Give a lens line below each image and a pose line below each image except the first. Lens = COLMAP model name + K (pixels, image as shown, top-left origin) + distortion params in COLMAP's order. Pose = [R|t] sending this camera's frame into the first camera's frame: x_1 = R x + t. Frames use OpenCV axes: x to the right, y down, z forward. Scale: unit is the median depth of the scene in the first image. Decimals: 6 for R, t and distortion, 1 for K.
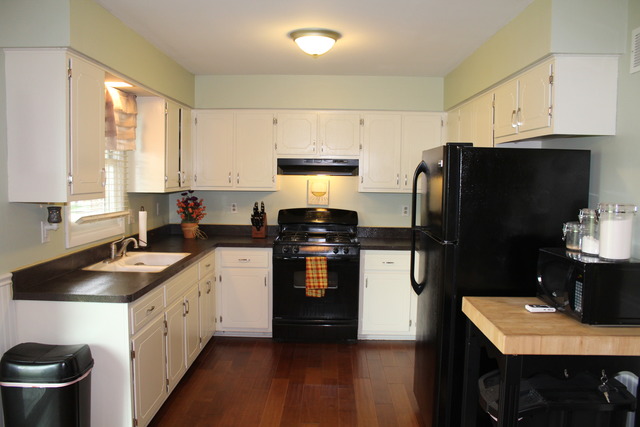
lens RADIAL K [[526.0, 0, 320.0], [0, 526.0, 213.5], [0, 0, 1]] dist [-0.150420, 0.132141]
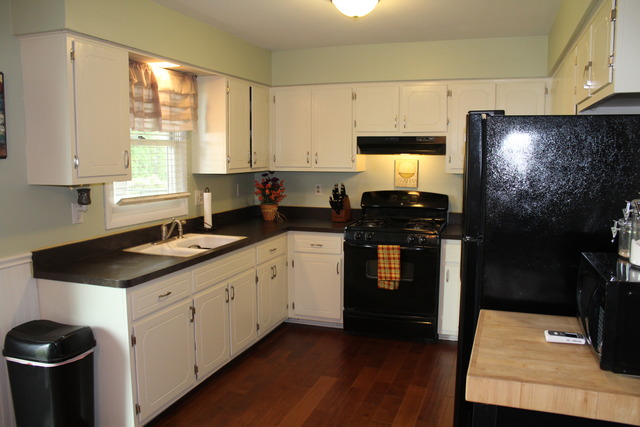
lens RADIAL K [[526.0, 0, 320.0], [0, 526.0, 213.5], [0, 0, 1]] dist [-0.150420, 0.132141]
pose [[0.950374, 0.023289, -0.310238, 0.173150], [-0.011419, 0.999134, 0.040021, -0.007017], [0.310902, -0.034492, 0.949816, 0.118562]]
